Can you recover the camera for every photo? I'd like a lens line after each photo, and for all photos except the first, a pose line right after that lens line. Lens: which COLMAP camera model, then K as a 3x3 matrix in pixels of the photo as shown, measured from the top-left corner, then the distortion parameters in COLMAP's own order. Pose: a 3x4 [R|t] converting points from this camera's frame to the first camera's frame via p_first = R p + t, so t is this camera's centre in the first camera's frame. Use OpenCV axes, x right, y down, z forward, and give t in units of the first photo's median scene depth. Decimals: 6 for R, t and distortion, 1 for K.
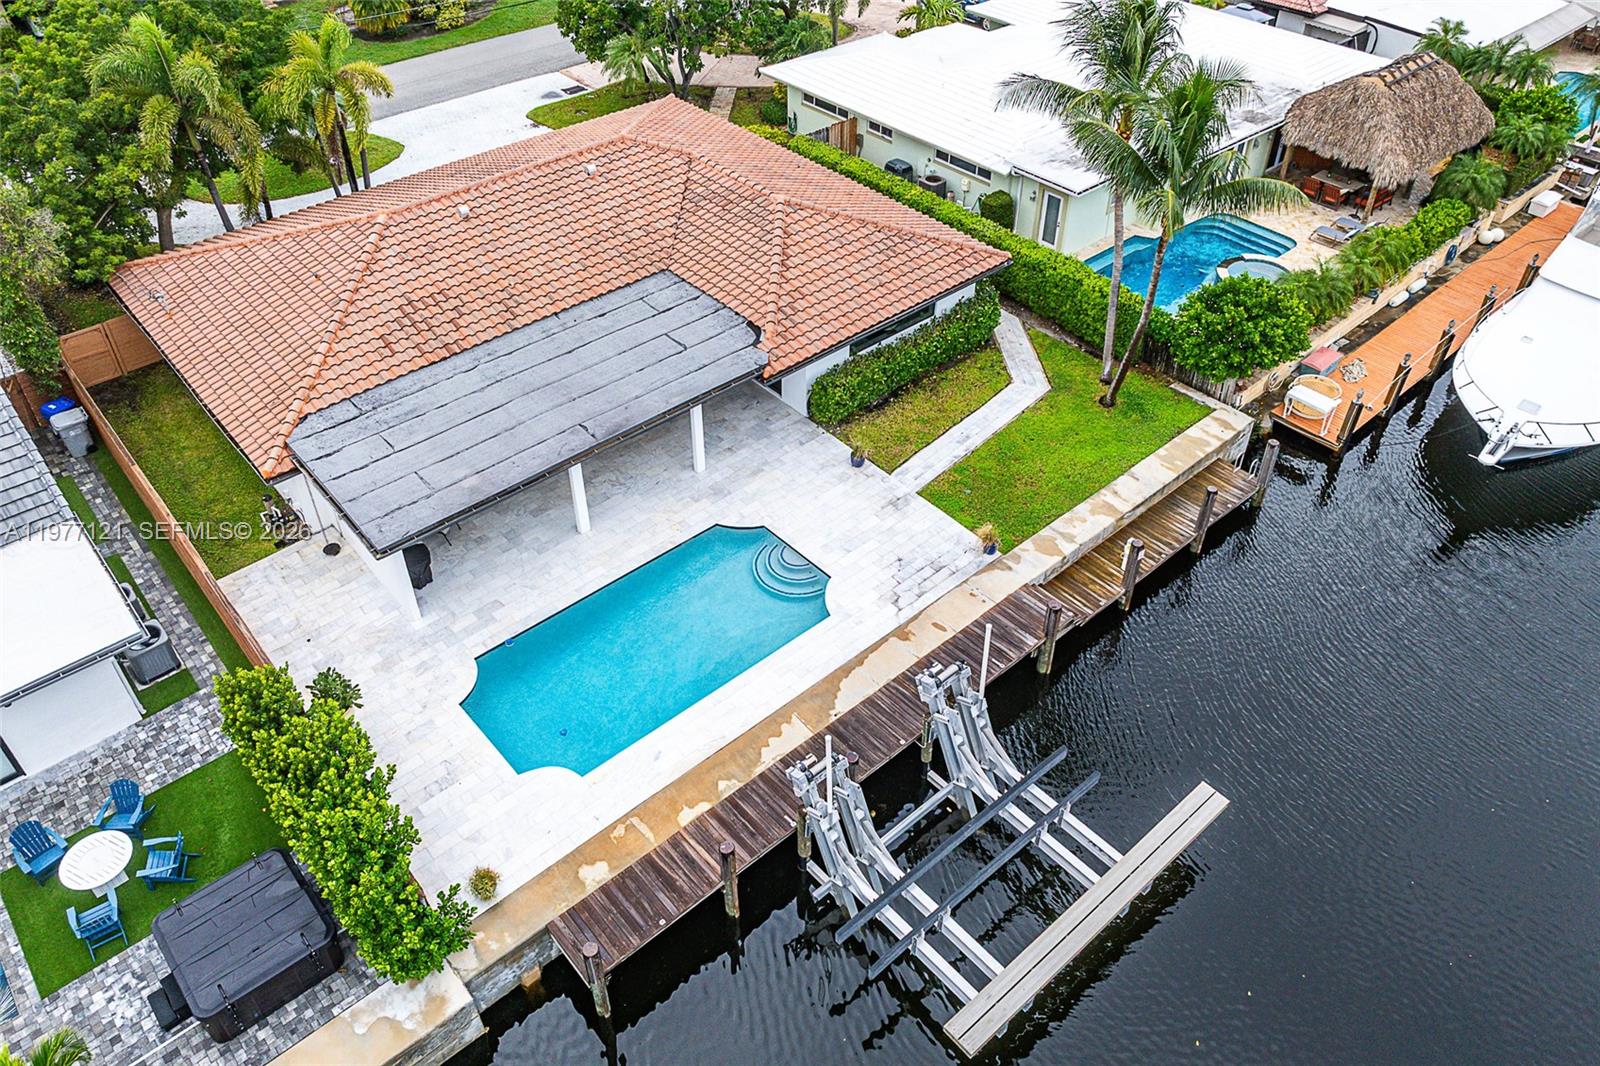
lens RADIAL K [[1183.1, 0, 806.2], [0, 1183.1, 466.9], [0, 0, 1]] dist [-0.010797, 0.003497]
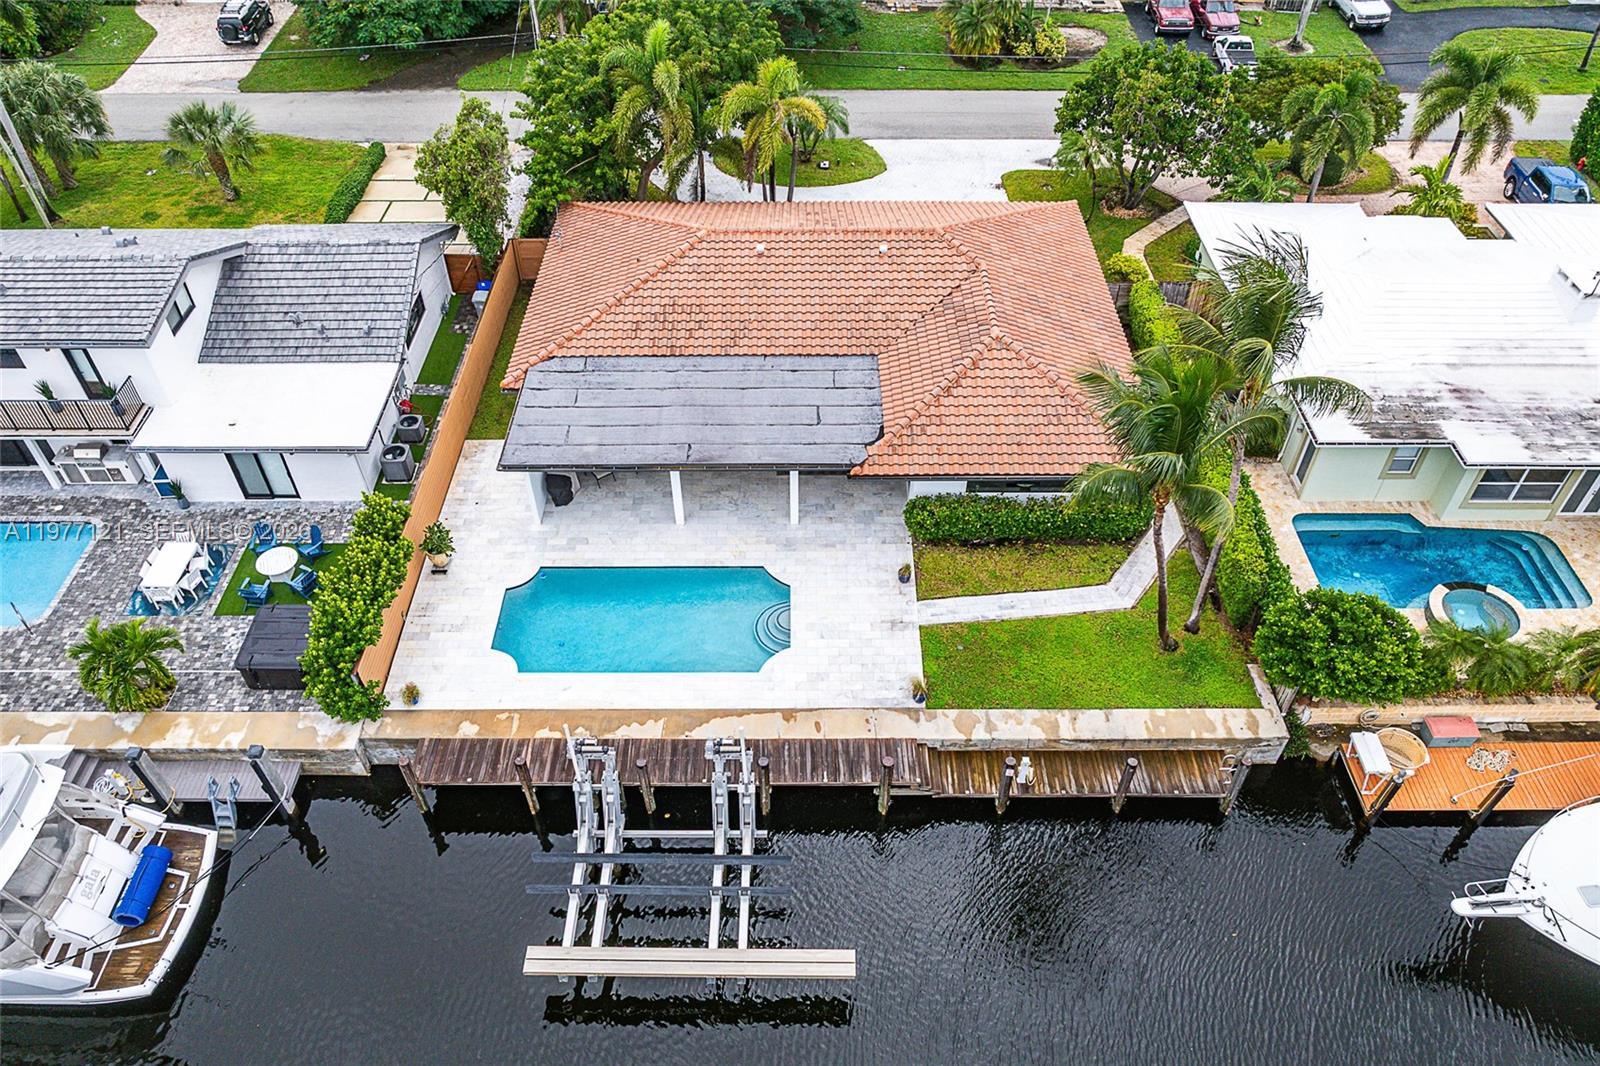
lens RADIAL K [[1118.9, 0, 786.5], [0, 1118.9, 617.9], [0, 0, 1]] dist [-0.024516, 0.032442]
pose [[0.742828, 0.482081, -0.464547, 0.517472], [-0.409236, 0.876126, 0.254811, -0.214742], [0.529842, 0.000828, 0.848096, 0.039561]]
